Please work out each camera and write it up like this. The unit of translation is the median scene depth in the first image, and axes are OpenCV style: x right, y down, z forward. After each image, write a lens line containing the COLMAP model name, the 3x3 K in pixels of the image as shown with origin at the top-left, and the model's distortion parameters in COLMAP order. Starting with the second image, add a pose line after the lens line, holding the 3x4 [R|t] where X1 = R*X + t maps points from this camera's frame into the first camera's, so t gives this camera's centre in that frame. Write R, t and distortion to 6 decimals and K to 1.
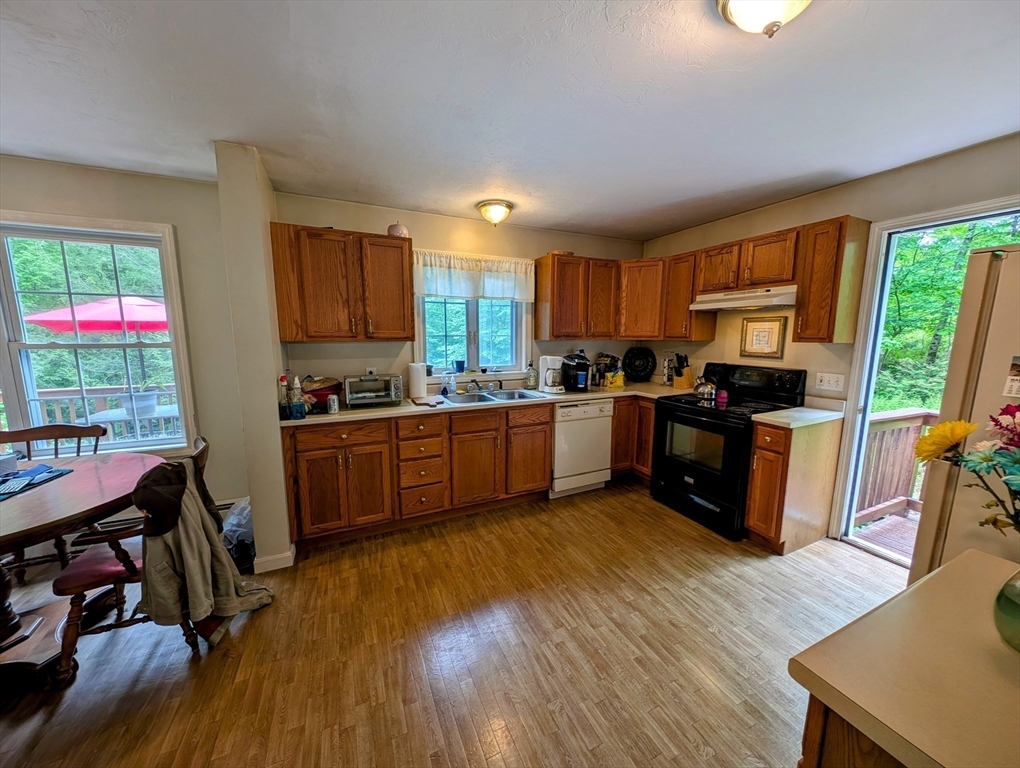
lens RADIAL K [[362.5, 0, 503.4], [0, 362.5, 385.1], [0, 0, 1]] dist [0.017602, -0.007499]
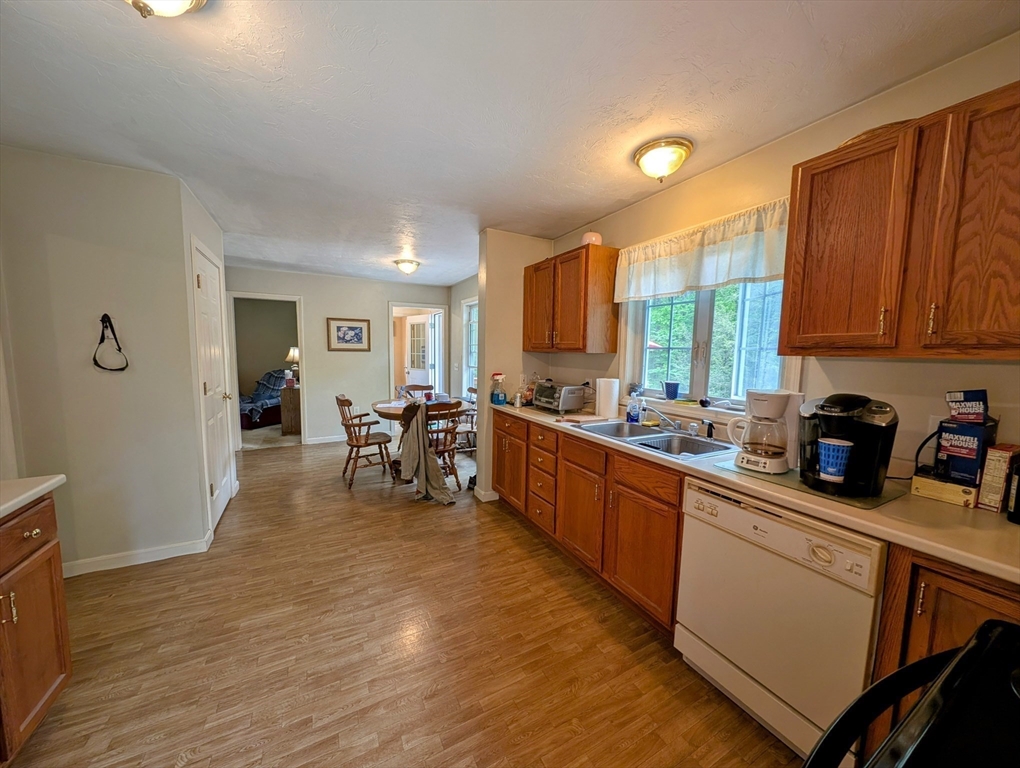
lens RADIAL K [[362.5, 0, 503.4], [0, 362.5, 385.1], [0, 0, 1]] dist [0.017602, -0.007499]
pose [[0.062164, 0.094543, -0.993578, 0.625751], [-0.162492, 0.983180, 0.083387, -0.075867], [0.984750, 0.156265, 0.076481, 0.682570]]
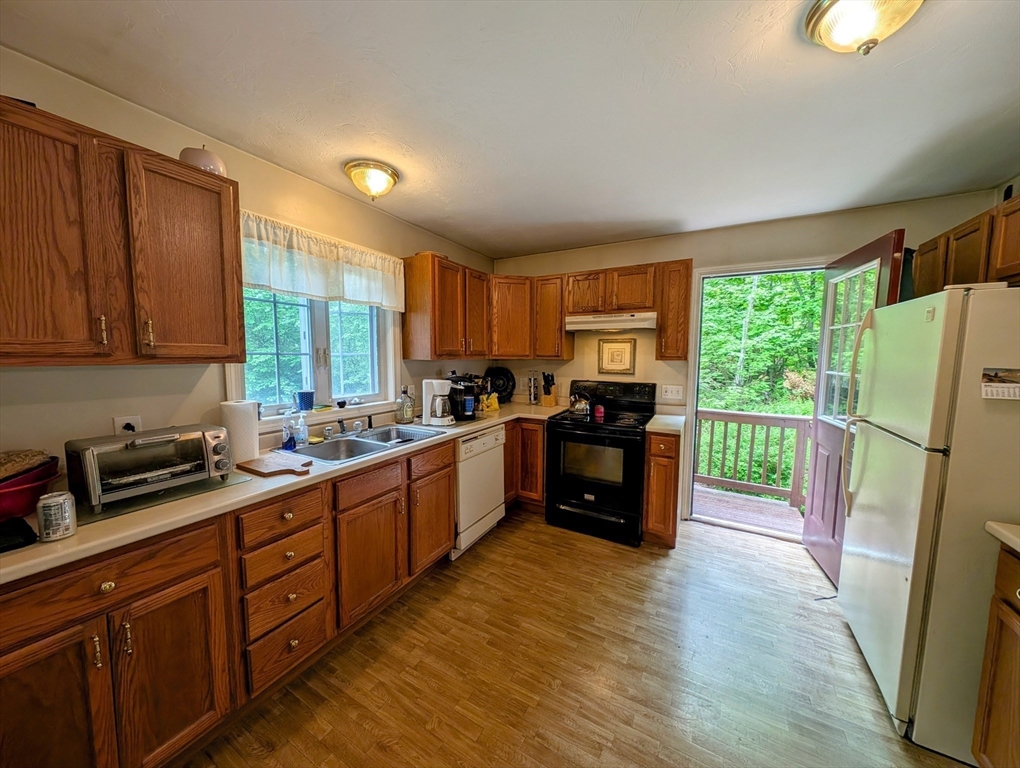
lens RADIAL K [[362.5, 0, 503.4], [0, 362.5, 385.1], [0, 0, 1]] dist [0.017602, -0.007499]
pose [[0.807515, -0.047398, 0.587939, -0.238922], [0.079372, 0.996432, -0.028685, -0.035585], [-0.584482, 0.069829, 0.808396, 0.286295]]
